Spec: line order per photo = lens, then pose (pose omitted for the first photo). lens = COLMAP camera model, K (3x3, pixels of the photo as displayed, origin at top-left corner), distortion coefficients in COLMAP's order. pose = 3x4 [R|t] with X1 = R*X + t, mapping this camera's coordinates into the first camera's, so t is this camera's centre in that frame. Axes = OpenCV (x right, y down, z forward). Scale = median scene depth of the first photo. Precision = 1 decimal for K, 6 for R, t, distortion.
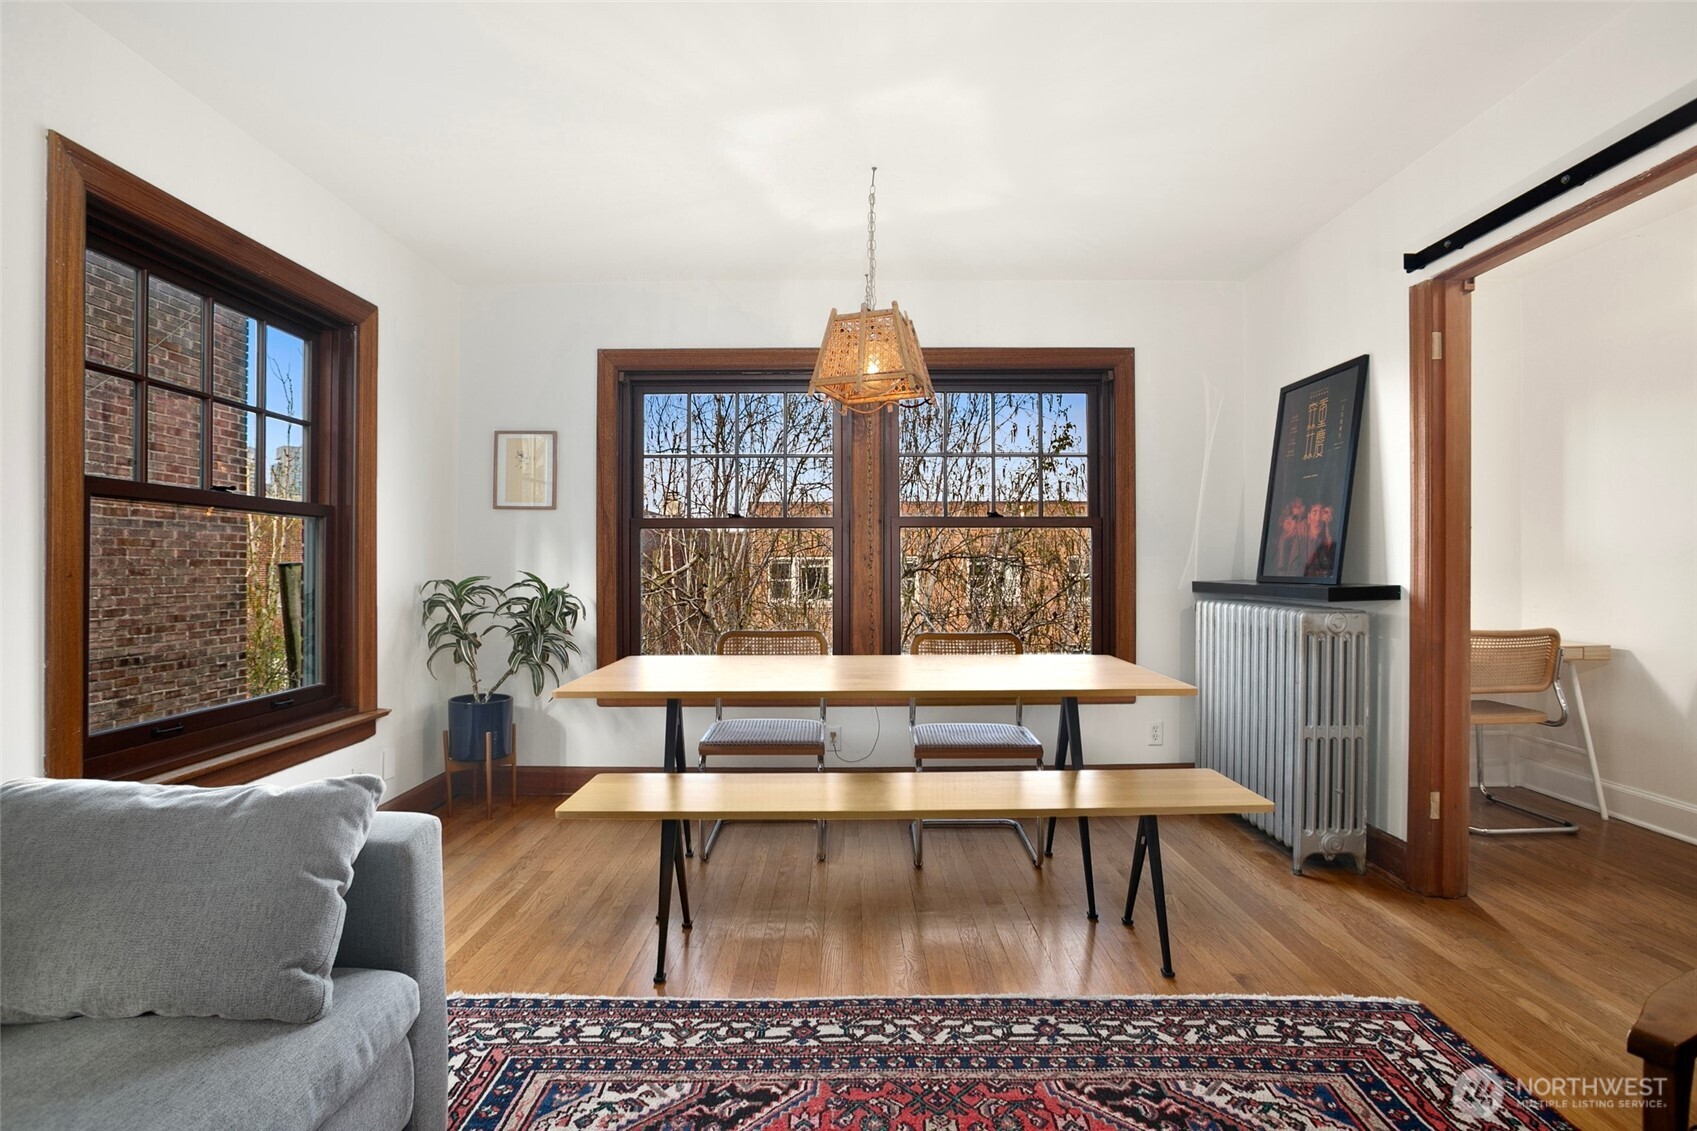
lens RADIAL K [[813.1, 0, 850.5], [0, 813.1, 561.7], [0, 0, 1]] dist [-0.057675, 0.032545]
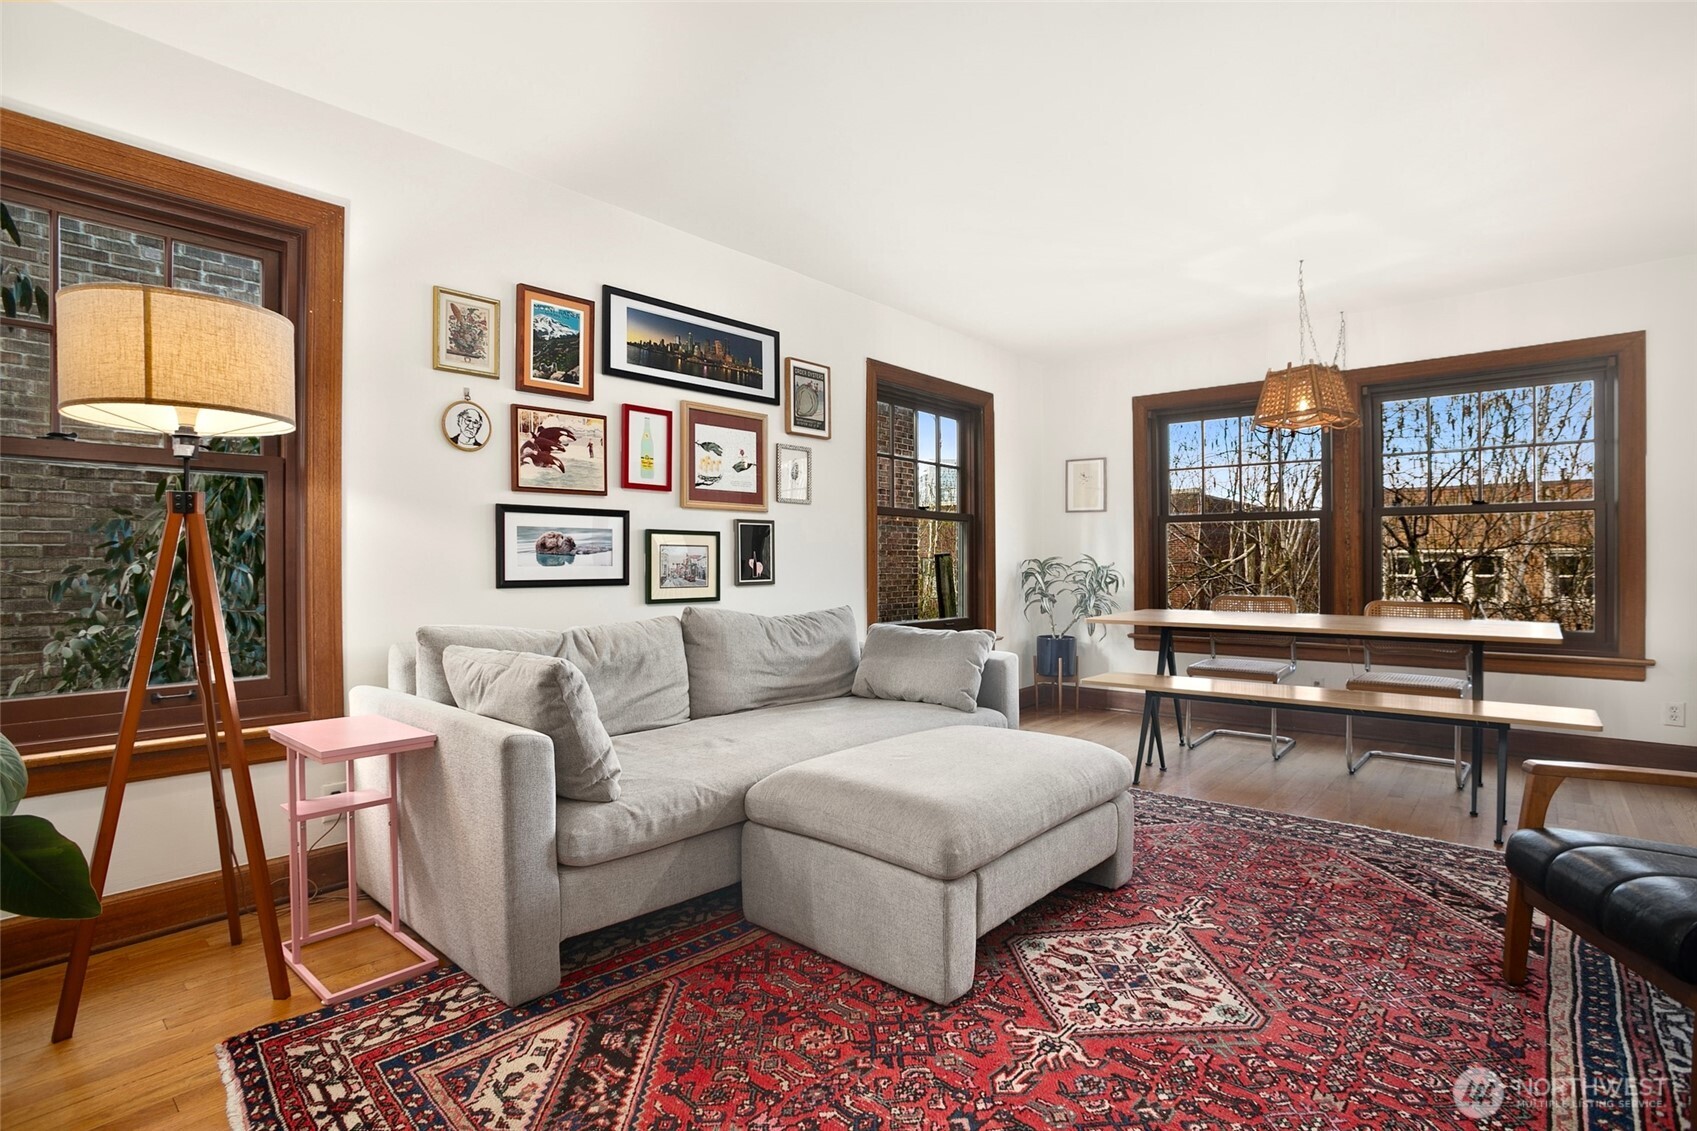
lens RADIAL K [[825.3, 0, 843.0], [0, 825.3, 571.6], [0, 0, 1]] dist [-0.082541, 0.036145]
pose [[0.750643, 0.008252, -0.660657, 0.327473], [0.003179, 0.999865, 0.016101, 0.024396], [0.660701, -0.014186, 0.750515, -0.538498]]
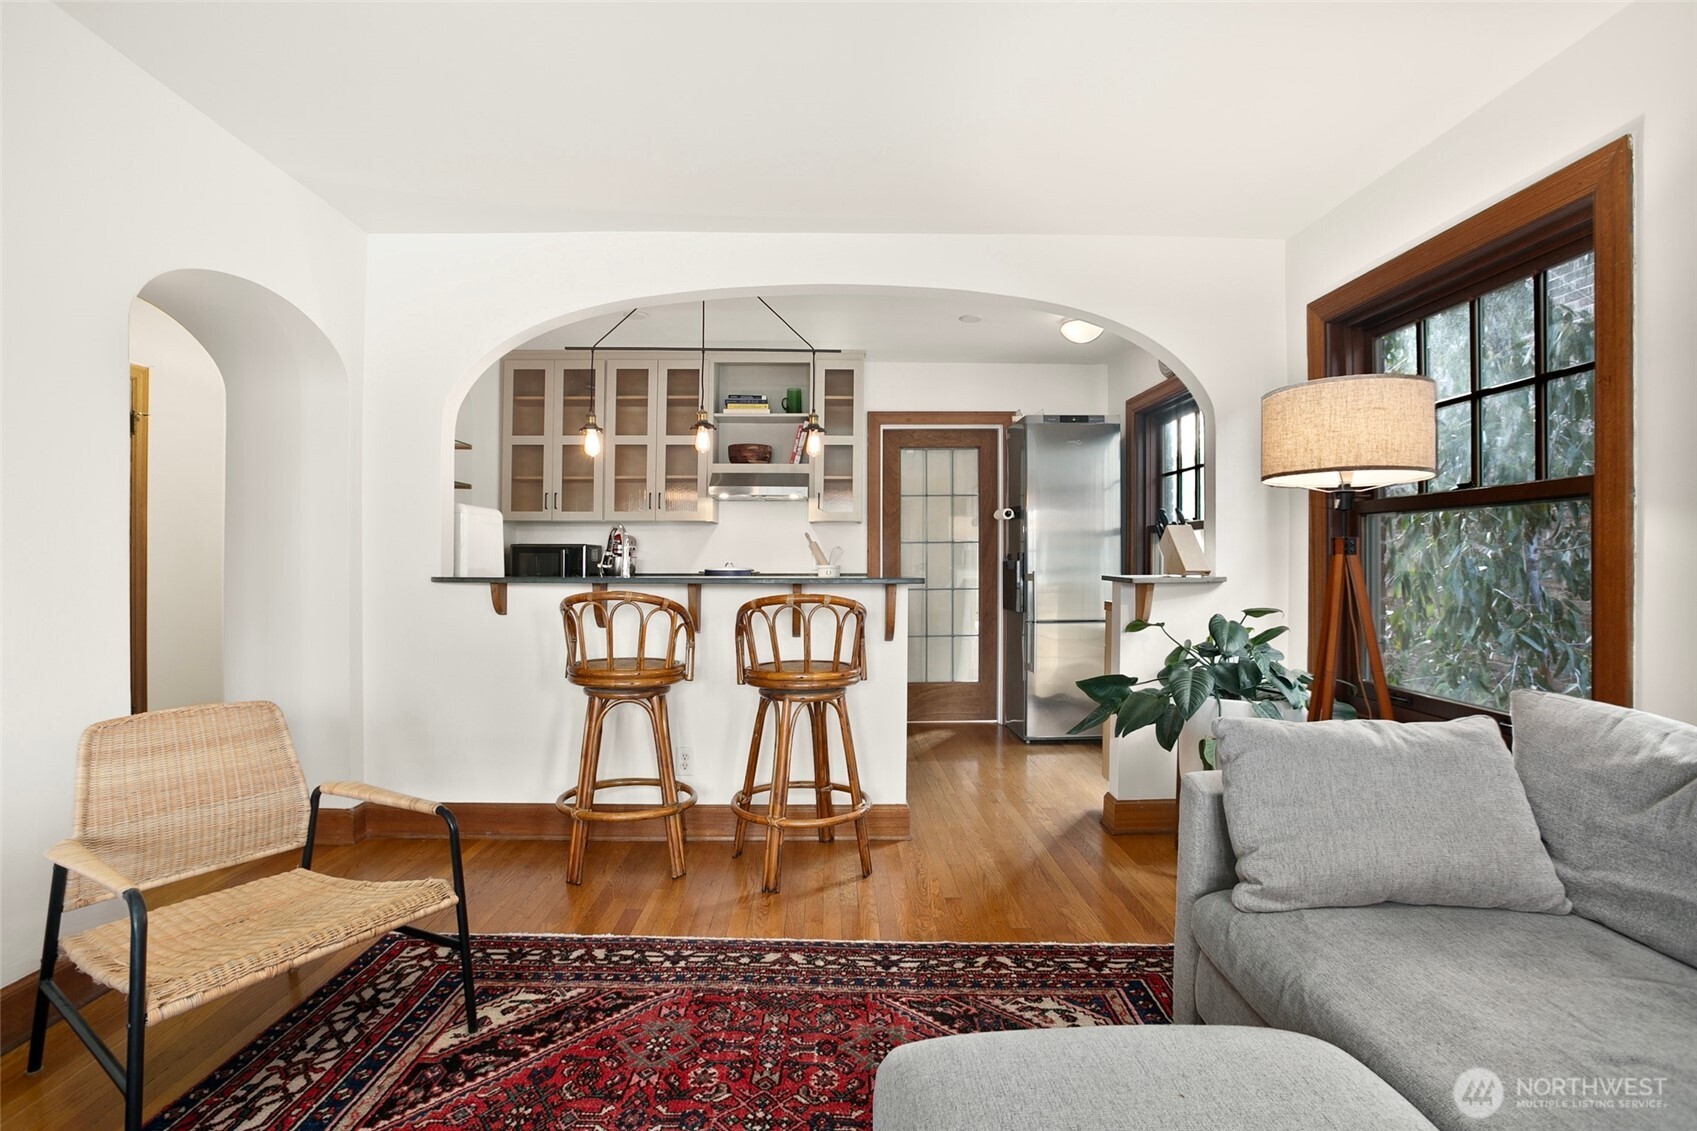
lens RADIAL K [[822.5, 0, 846.1], [0, 822.5, 558.6], [0, 0, 1]] dist [-0.083230, 0.036833]
pose [[-0.999787, -0.000175, -0.020652, 0.006662], [-0.000050, 0.999982, -0.006039, -0.005689], [0.020652, -0.006037, -0.999768, 0.384727]]
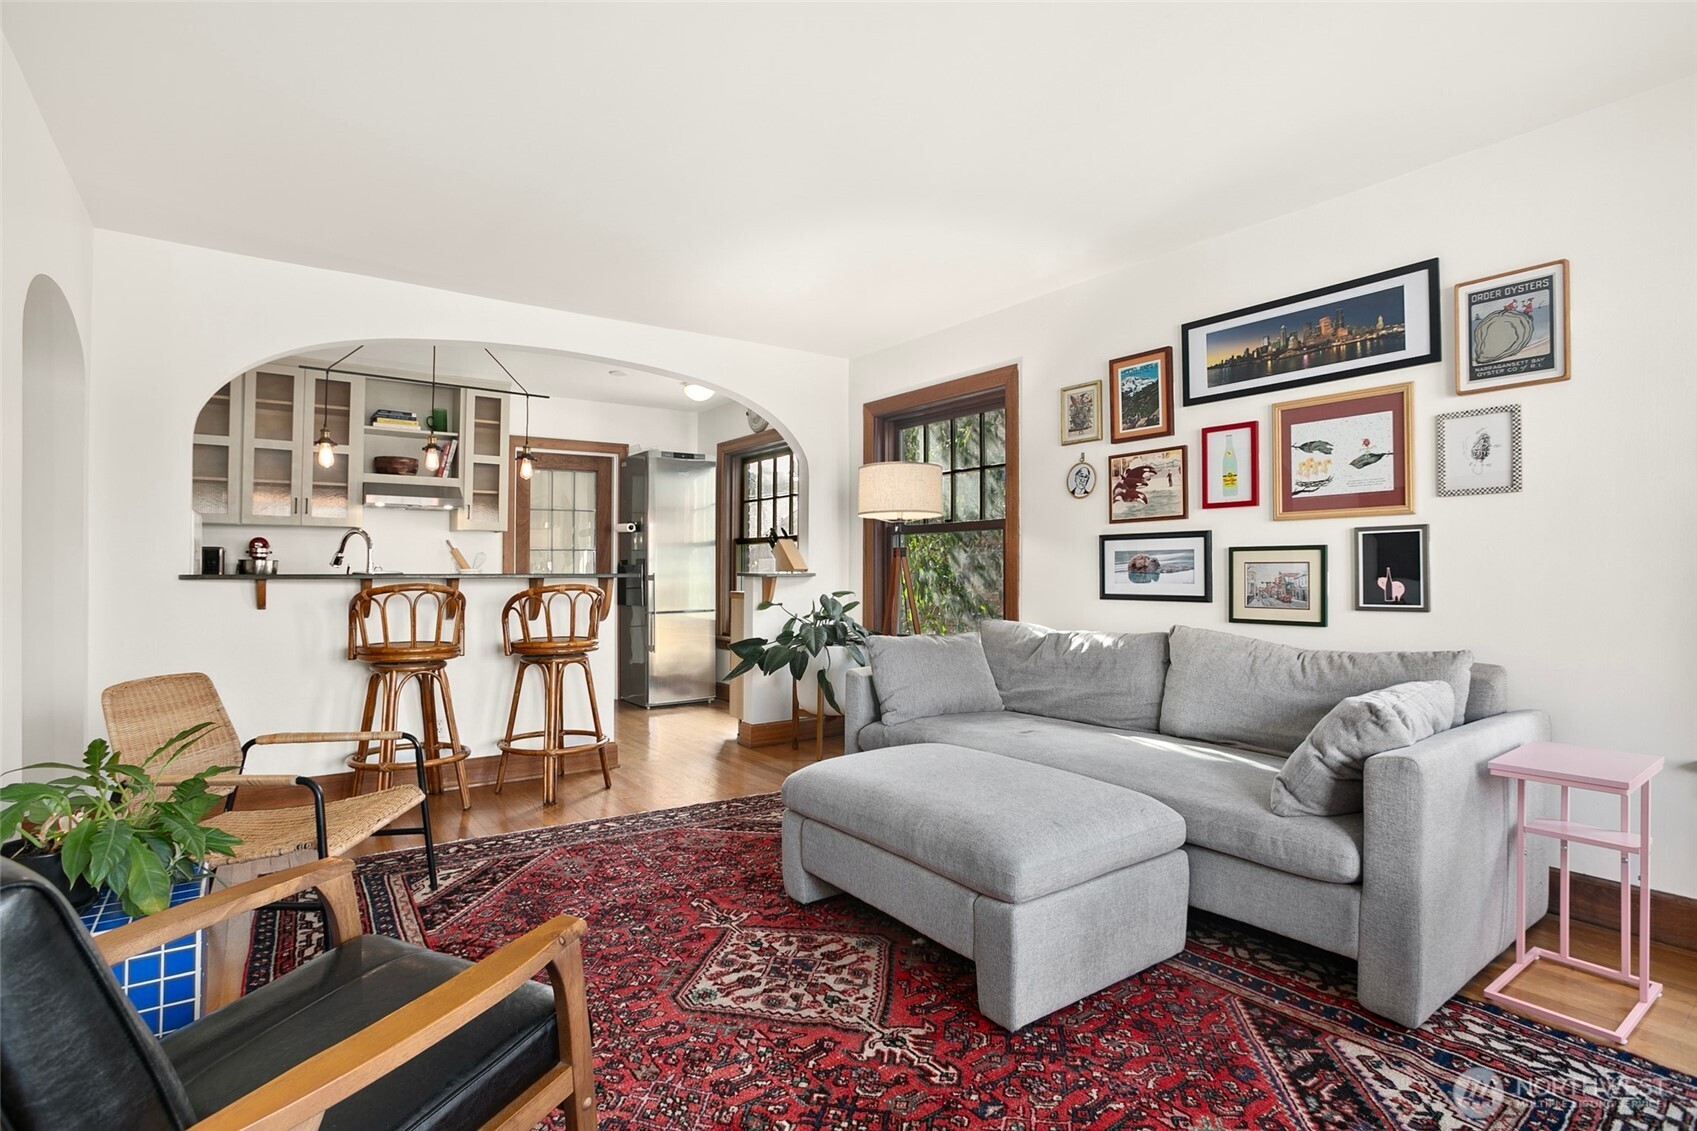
lens RADIAL K [[825.3, 0, 843.0], [0, 825.3, 571.6], [0, 0, 1]] dist [-0.082541, 0.036145]
pose [[-0.810377, 0.002687, -0.585903, 0.455598], [0.005851, 0.999977, -0.003505, 0.016982], [0.585880, -0.006269, -0.810373, 0.751436]]
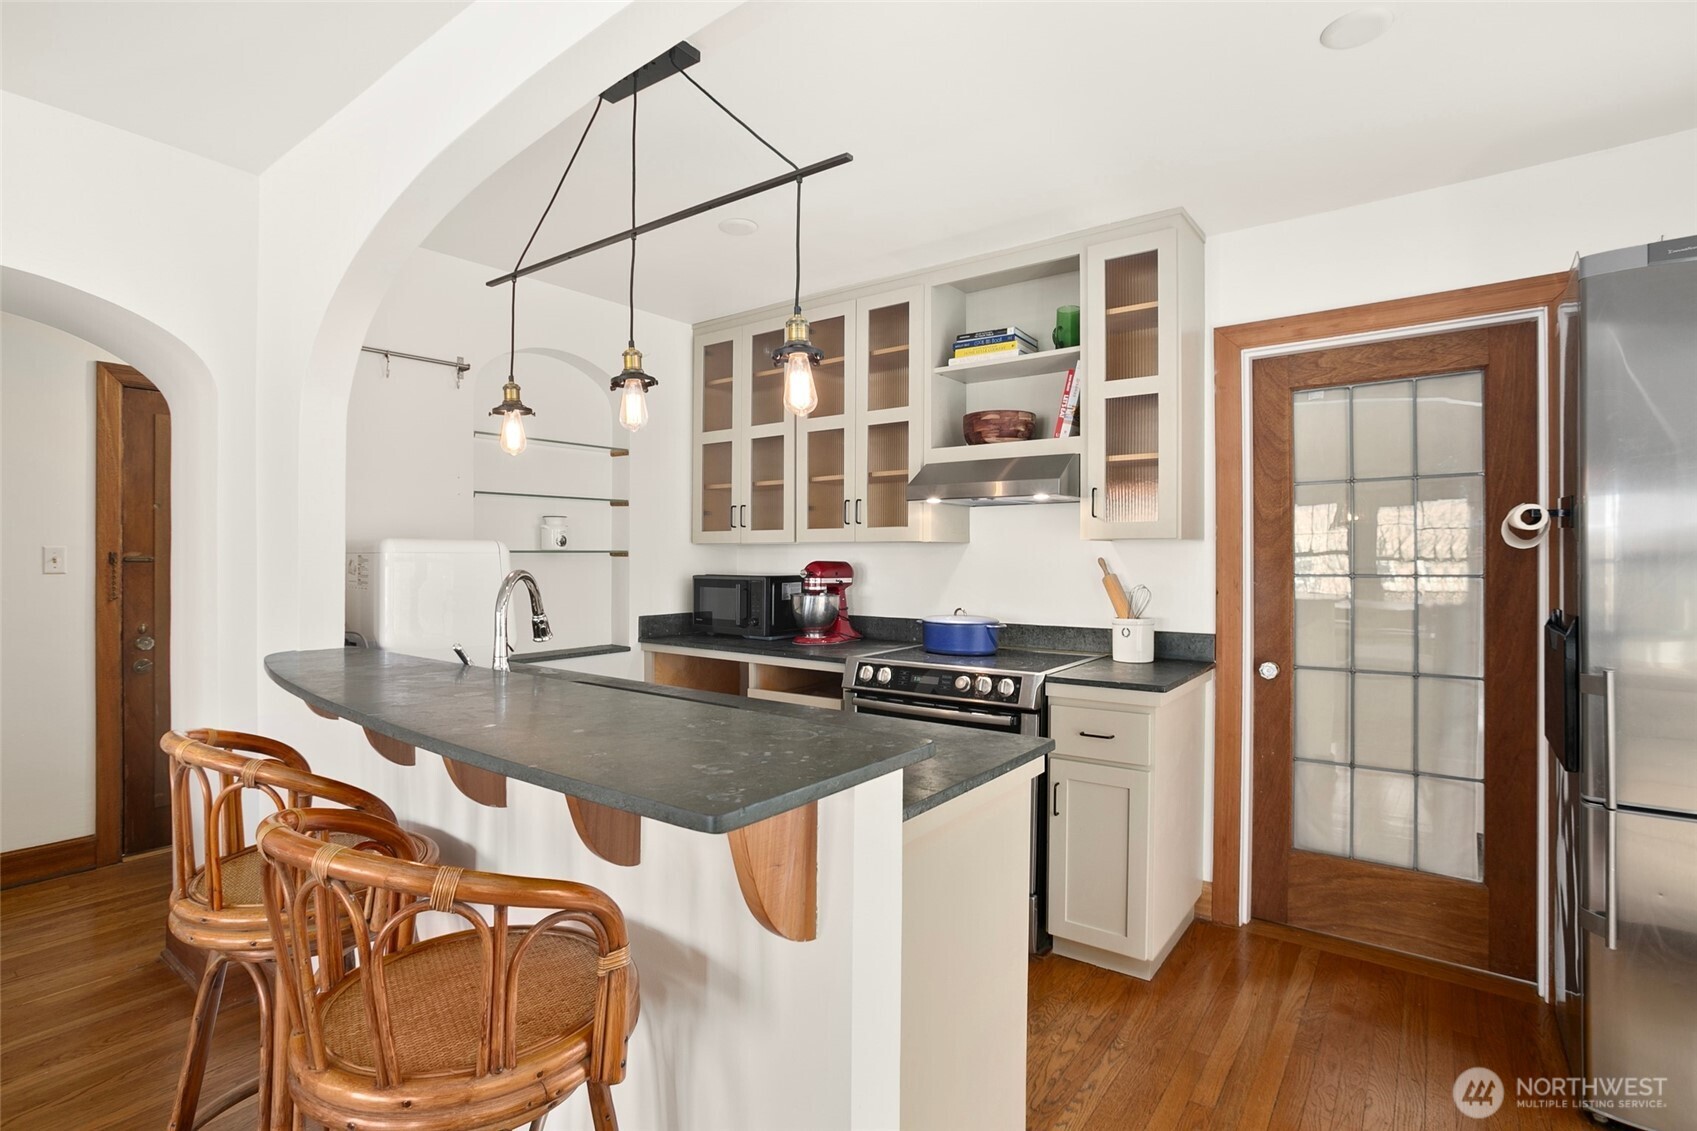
lens RADIAL K [[823.0, 0, 835.3], [0, 823.0, 553.2], [0, 0, 1]] dist [-0.073068, 0.035959]
pose [[-0.800494, 0.004715, 0.599322, -0.304860], [0.000742, 0.999976, -0.006876, -0.076082], [-0.599340, -0.005059, -0.800479, -0.448403]]
